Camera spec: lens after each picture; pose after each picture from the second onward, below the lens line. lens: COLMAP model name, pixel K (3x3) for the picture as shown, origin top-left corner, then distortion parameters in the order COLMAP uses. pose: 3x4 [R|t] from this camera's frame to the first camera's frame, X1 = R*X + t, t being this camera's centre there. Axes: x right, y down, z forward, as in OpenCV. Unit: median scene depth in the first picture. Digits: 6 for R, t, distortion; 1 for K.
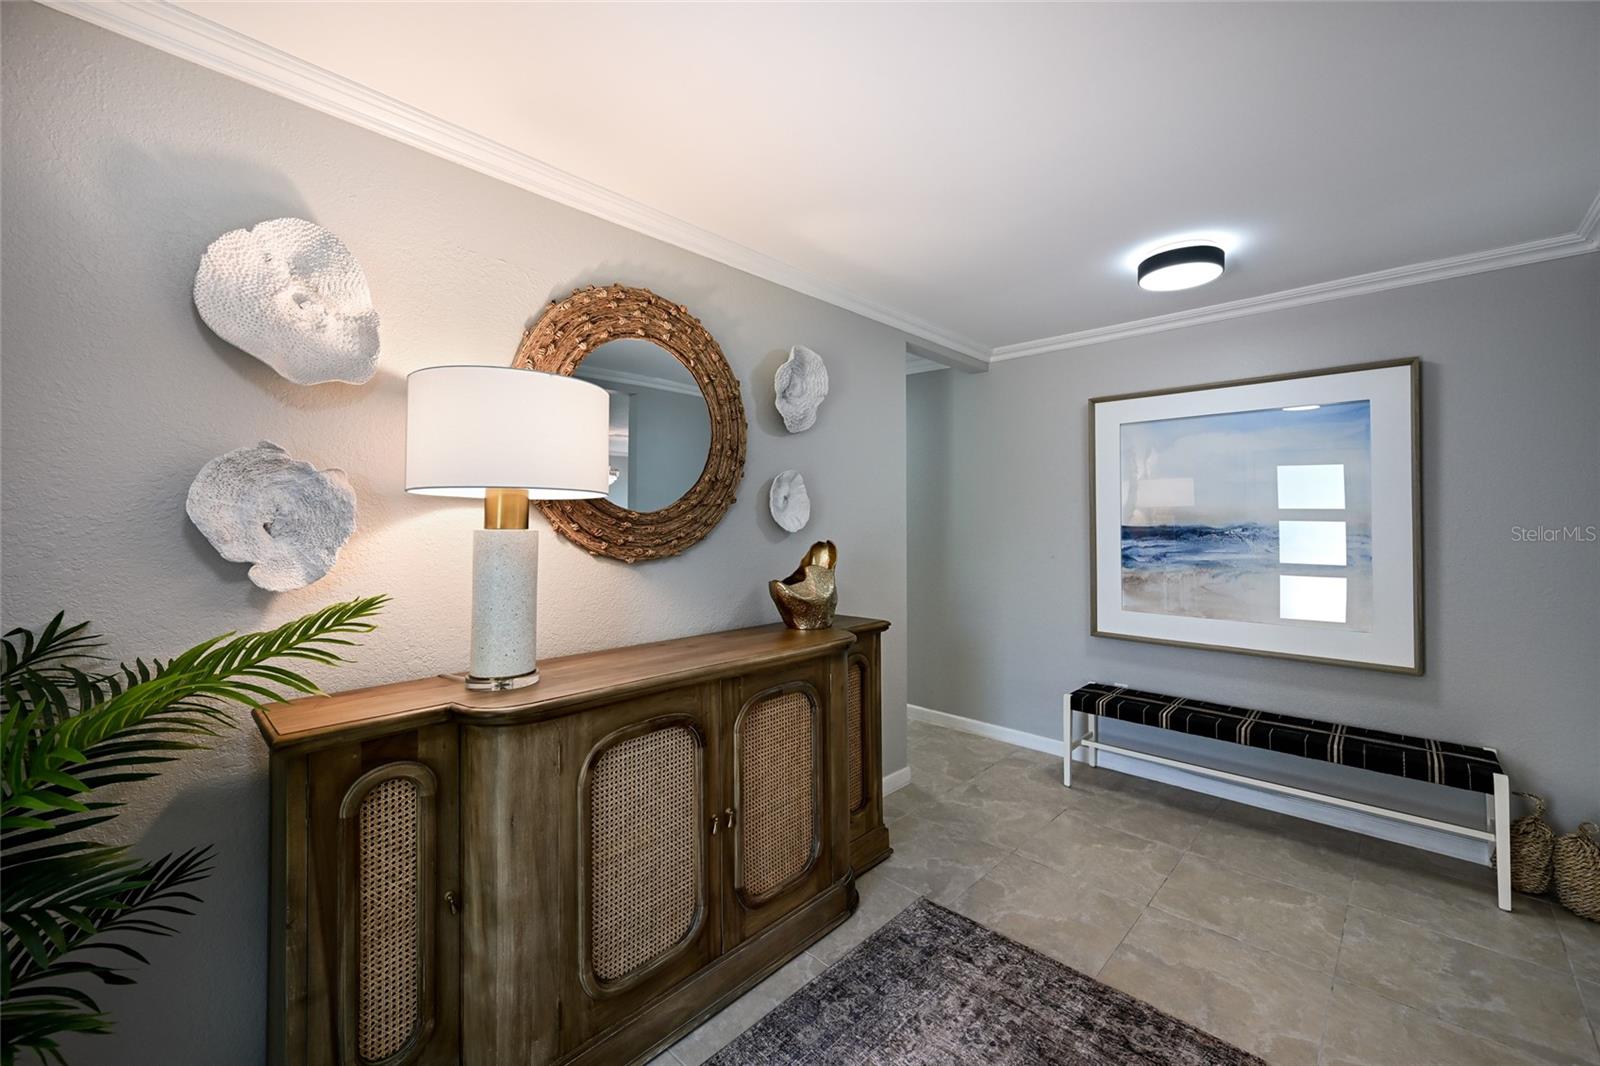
lens RADIAL K [[635.6, 0, 802.3], [0, 635.6, 518.2], [0, 0, 1]] dist [0.006726, -0.000920]
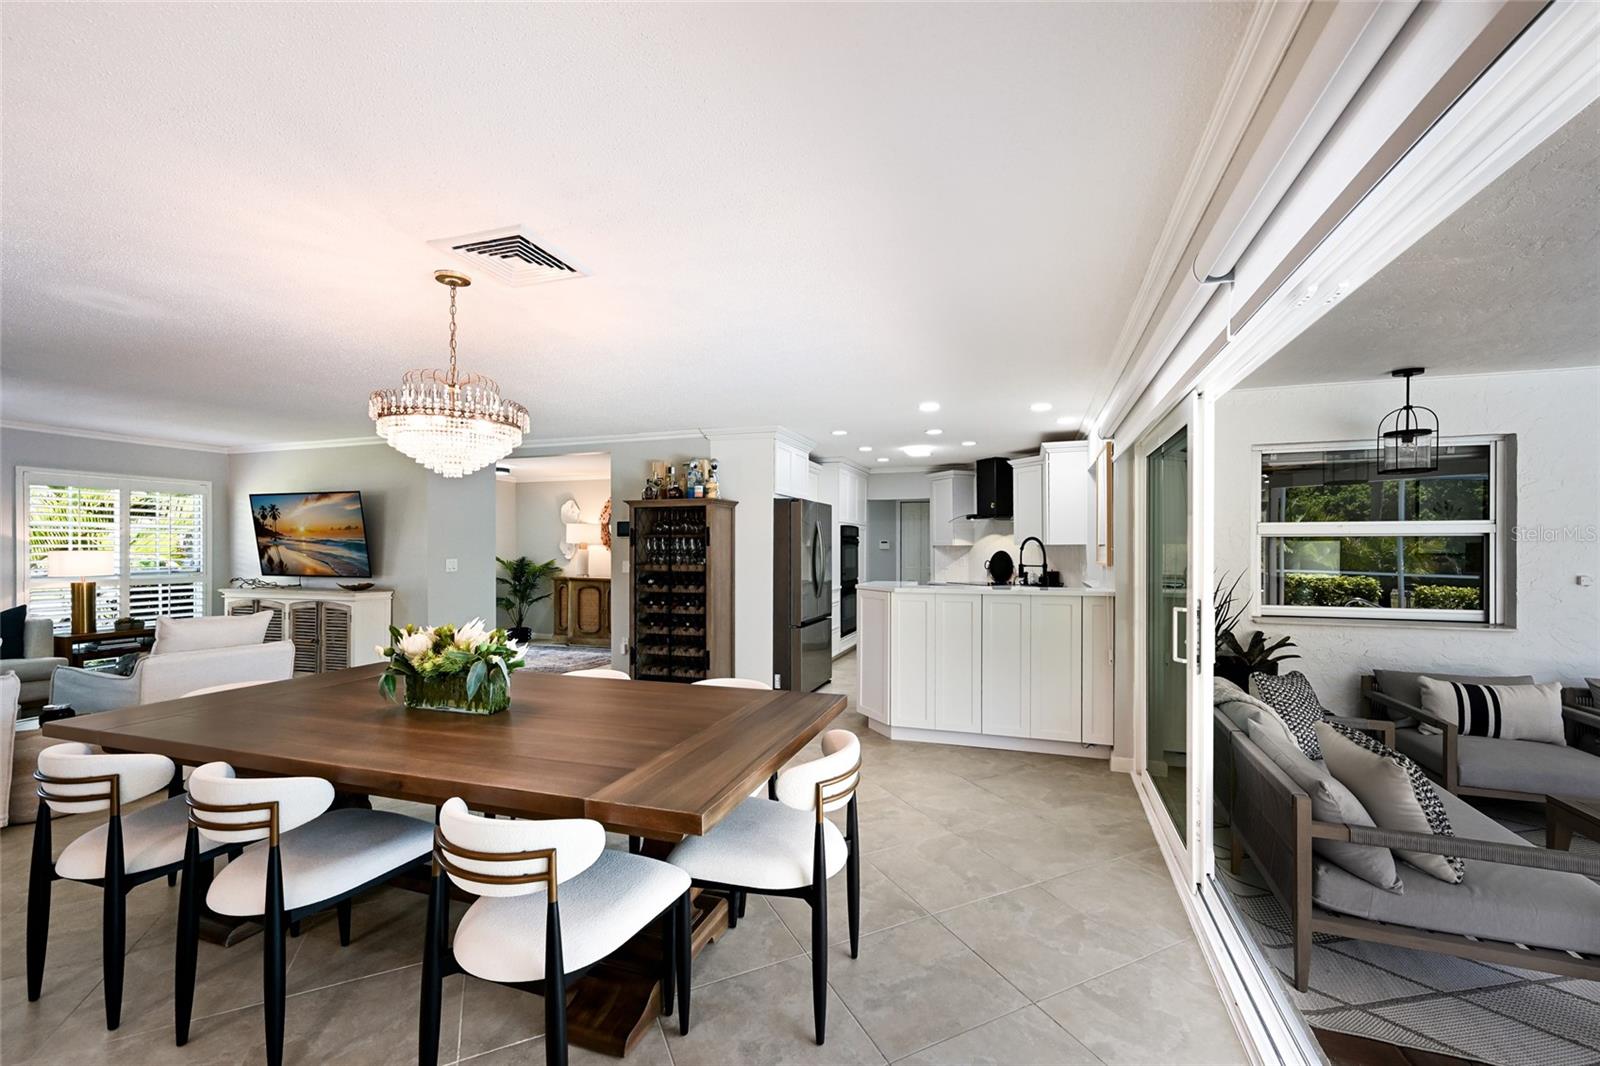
lens RADIAL K [[635.6, 0, 813.0], [0, 635.6, 555.0], [0, 0, 1]] dist [0.006726, -0.000920]
pose [[0.421256, 0.006623, -0.906917, 4.142014], [0.006627, 0.999924, 0.010380, 0.017951], [0.906917, -0.010383, 0.421181, 0.355140]]
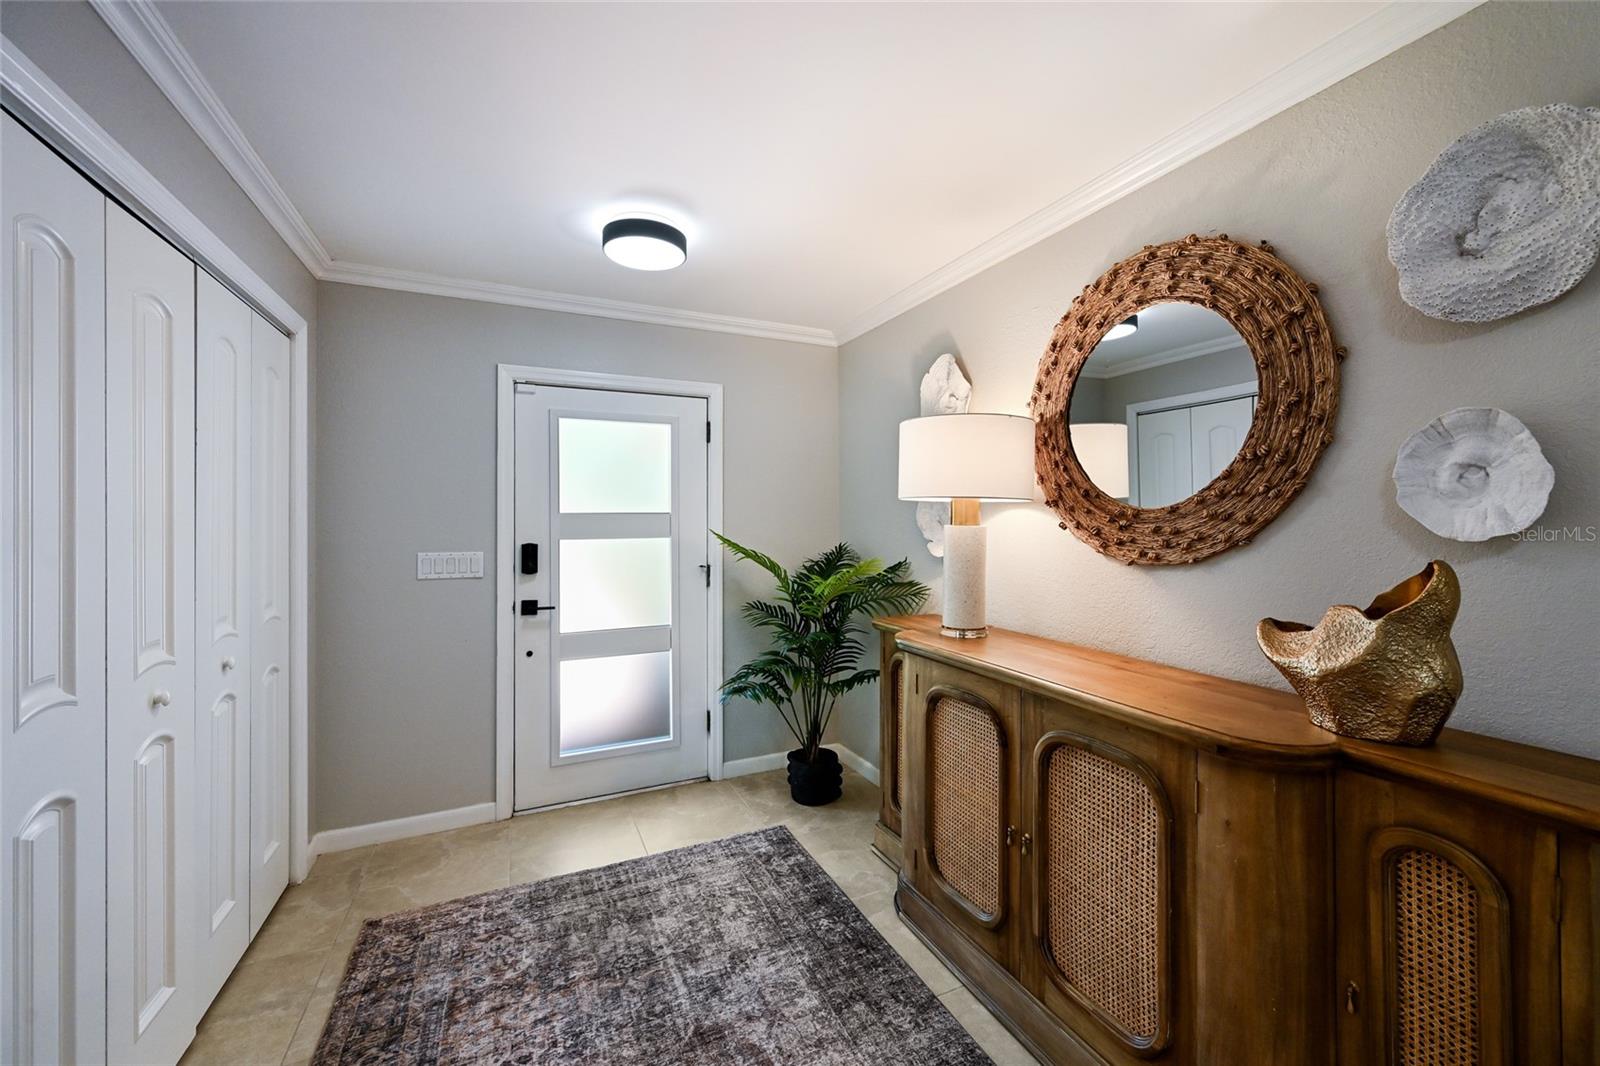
lens RADIAL K [[635.6, 0, 813.8], [0, 635.6, 517.5], [0, 0, 1]] dist [0.006726, -0.000920]
pose [[-0.361796, -0.000980, -0.932257, 0.726689], [0.007945, 0.999960, -0.004134, 0.003890], [0.932223, -0.008902, -0.361774, 0.901713]]
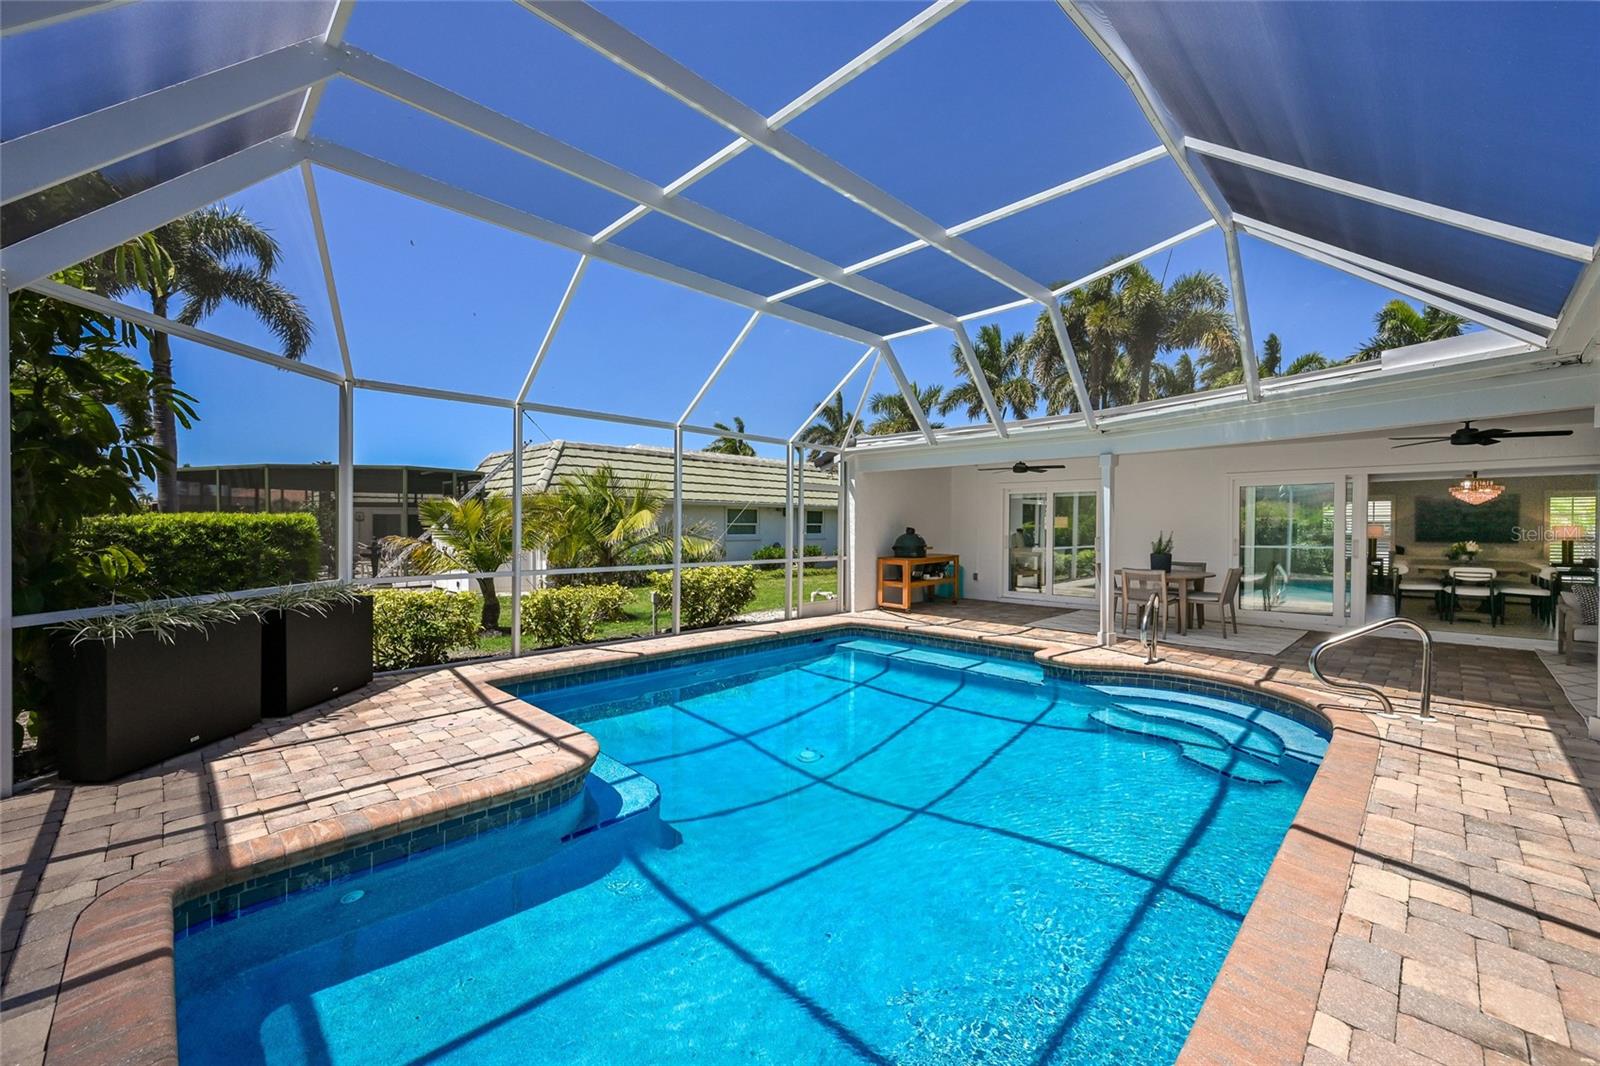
lens RADIAL K [[635.6, 0, 814.6], [0, 635.6, 531.9], [0, 0, 1]] dist [0.006726, -0.000920]
pose [[-0.999874, -0.004105, 0.015326, 7.320956], [-0.004098, 0.999991, 0.000503, 0.089458], [-0.015328, 0.000440, -0.999882, 4.753879]]
